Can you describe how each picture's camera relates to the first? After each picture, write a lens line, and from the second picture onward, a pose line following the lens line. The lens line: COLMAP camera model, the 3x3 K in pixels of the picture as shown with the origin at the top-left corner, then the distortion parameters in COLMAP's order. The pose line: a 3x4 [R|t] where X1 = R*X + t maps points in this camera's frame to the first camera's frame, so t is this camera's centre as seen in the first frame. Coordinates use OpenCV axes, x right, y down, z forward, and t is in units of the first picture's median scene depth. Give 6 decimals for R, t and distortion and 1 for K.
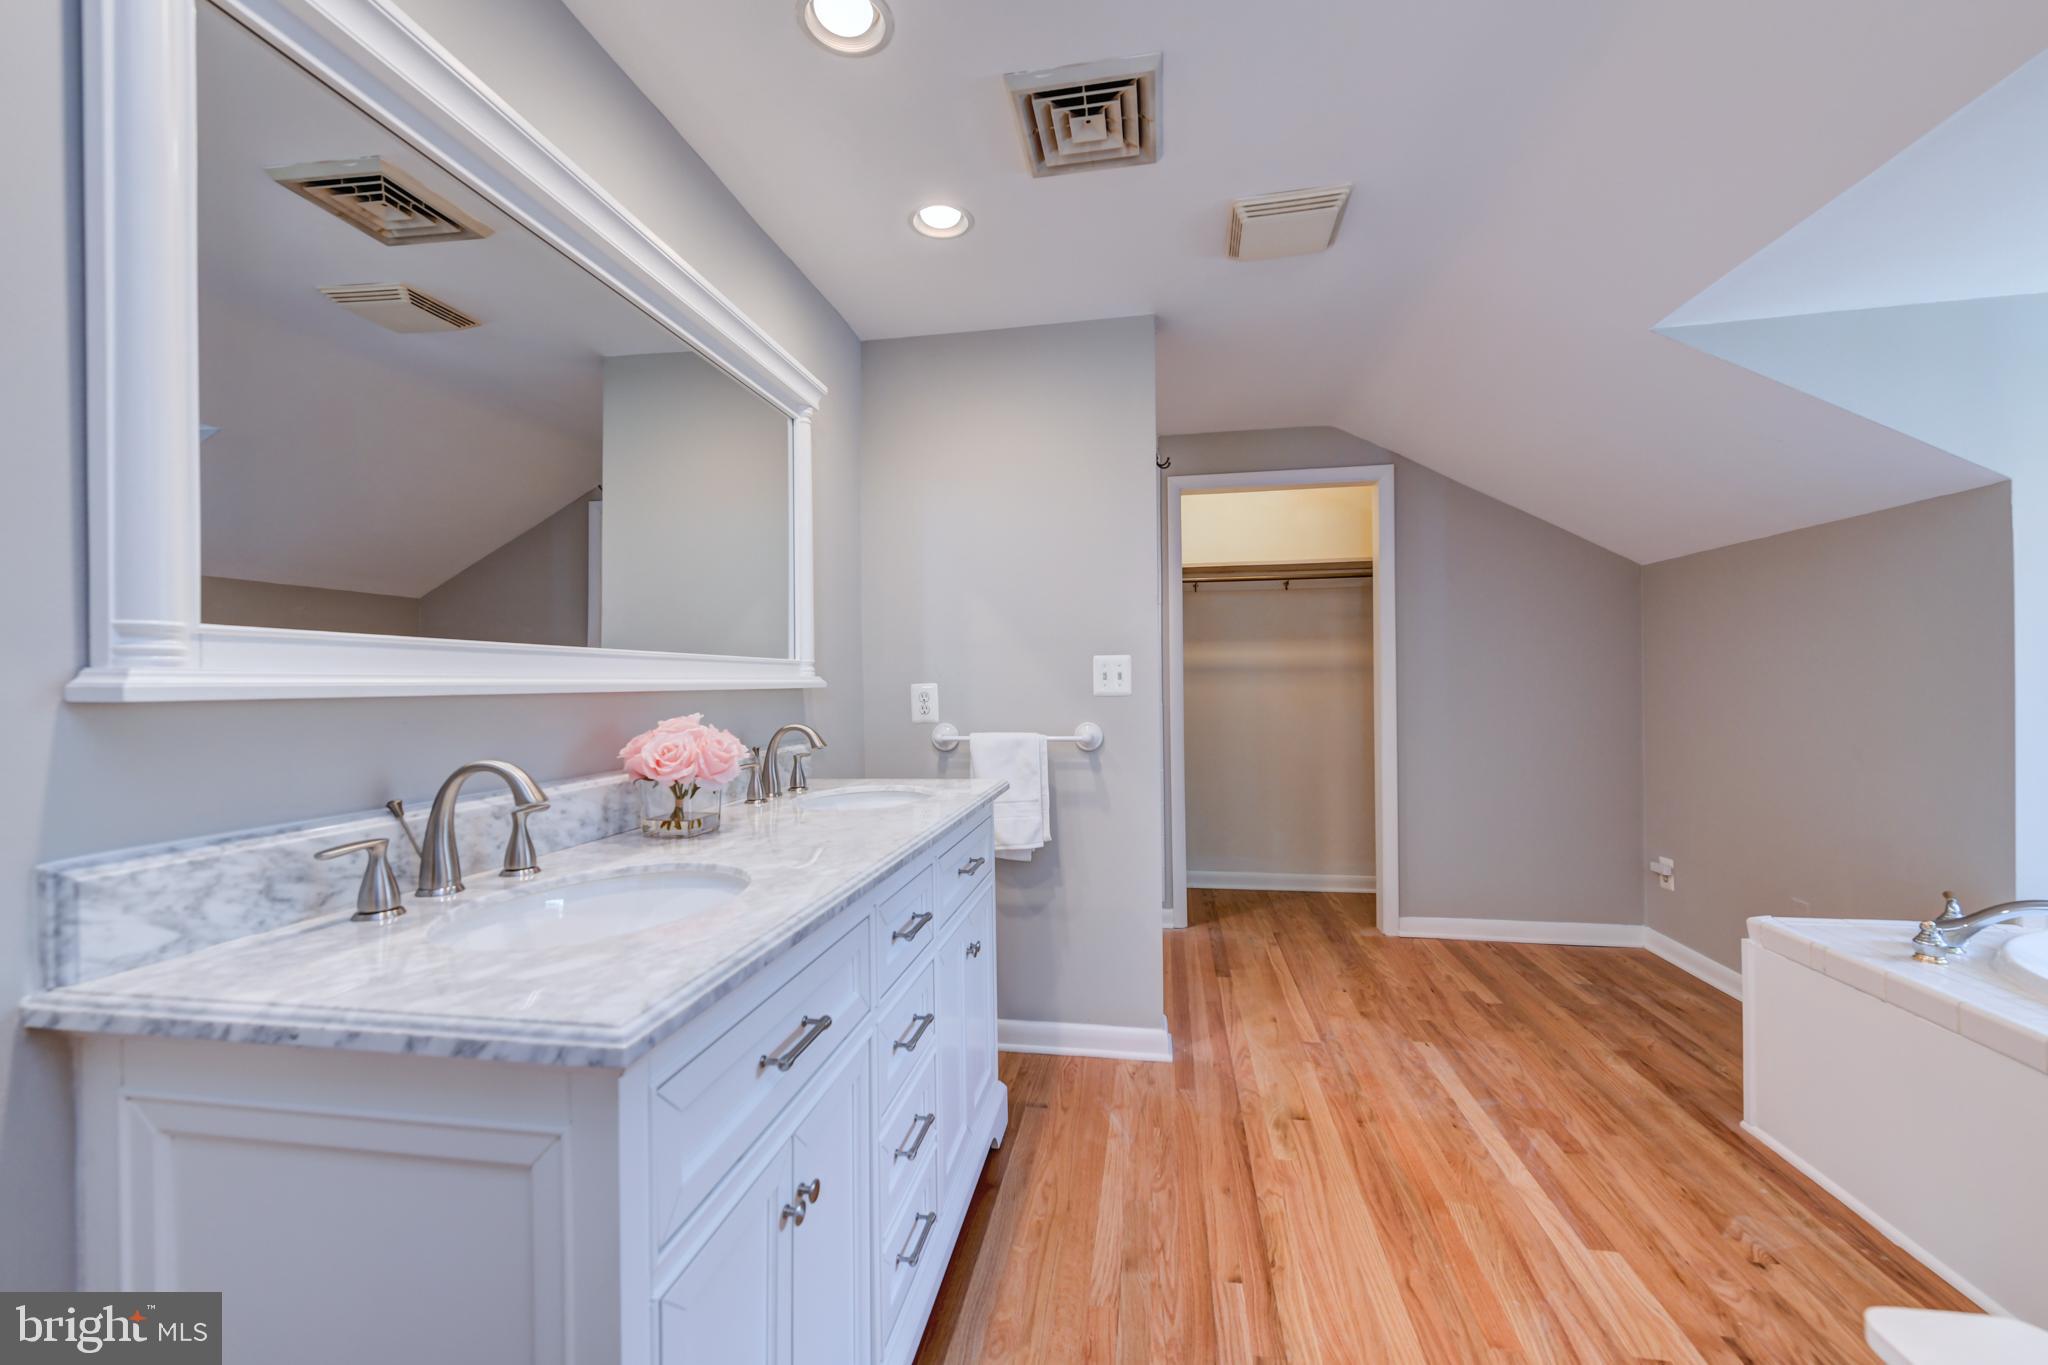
lens RADIAL K [[804.0, 0, 1026.1], [0, 804.0, 675.2], [0, 0, 1]] dist [0.004257, -0.000447]
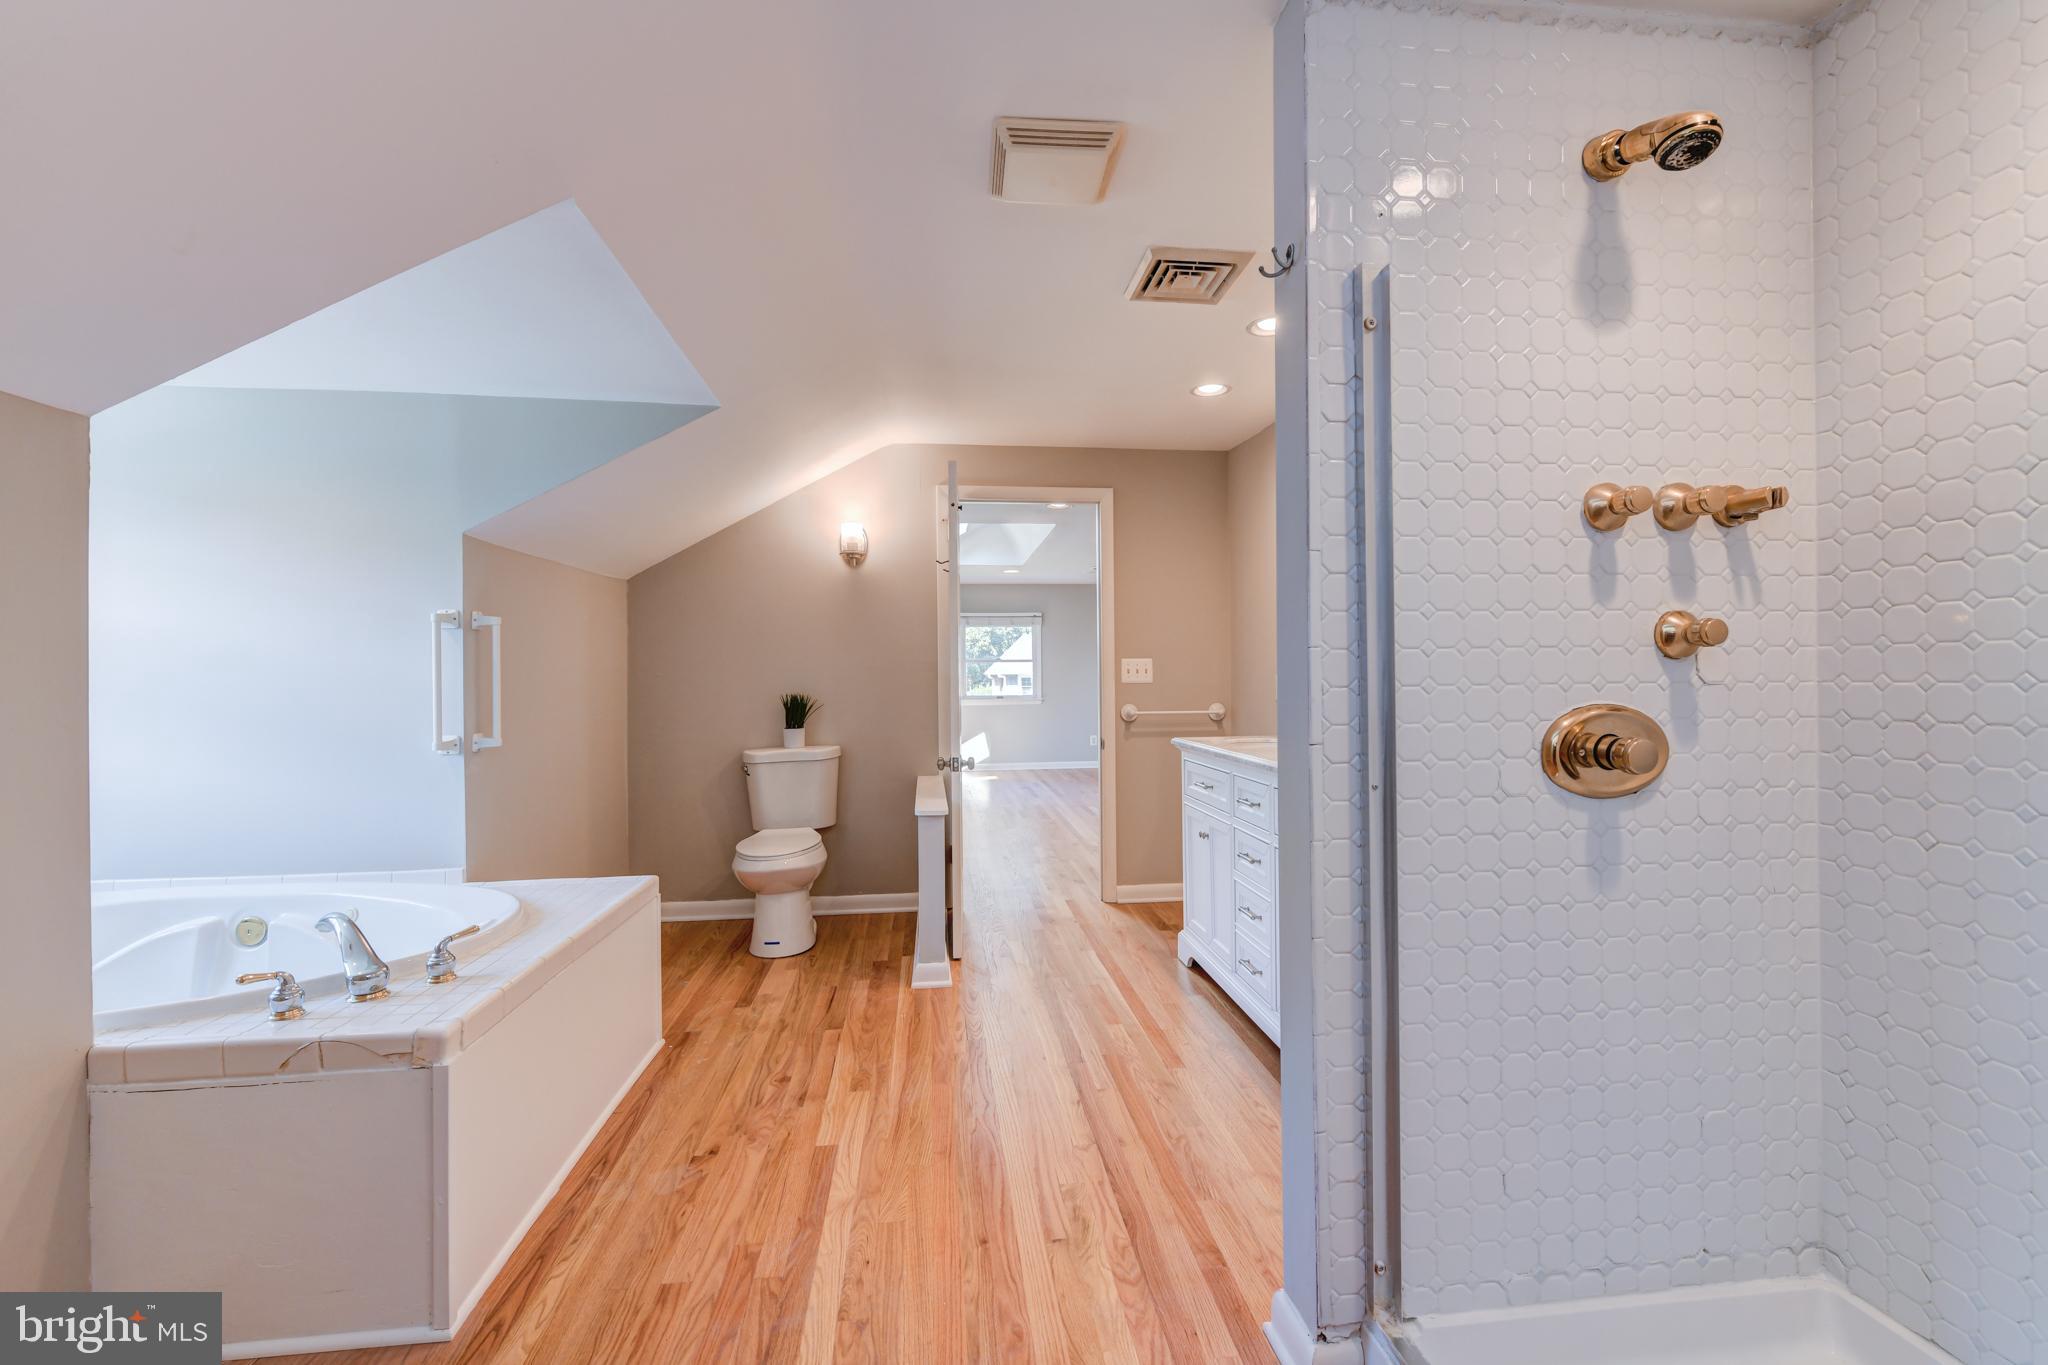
lens RADIAL K [[844.7, 0, 1024.3], [0, 844.7, 679.4], [0, 0, 1]] dist [0.001909, -0.000173]
pose [[-0.960198, 0.025249, -0.278175, 0.743820], [0.024726, 0.999680, 0.005386, 0.002001], [0.278222, -0.001707, -0.960515, 2.258737]]
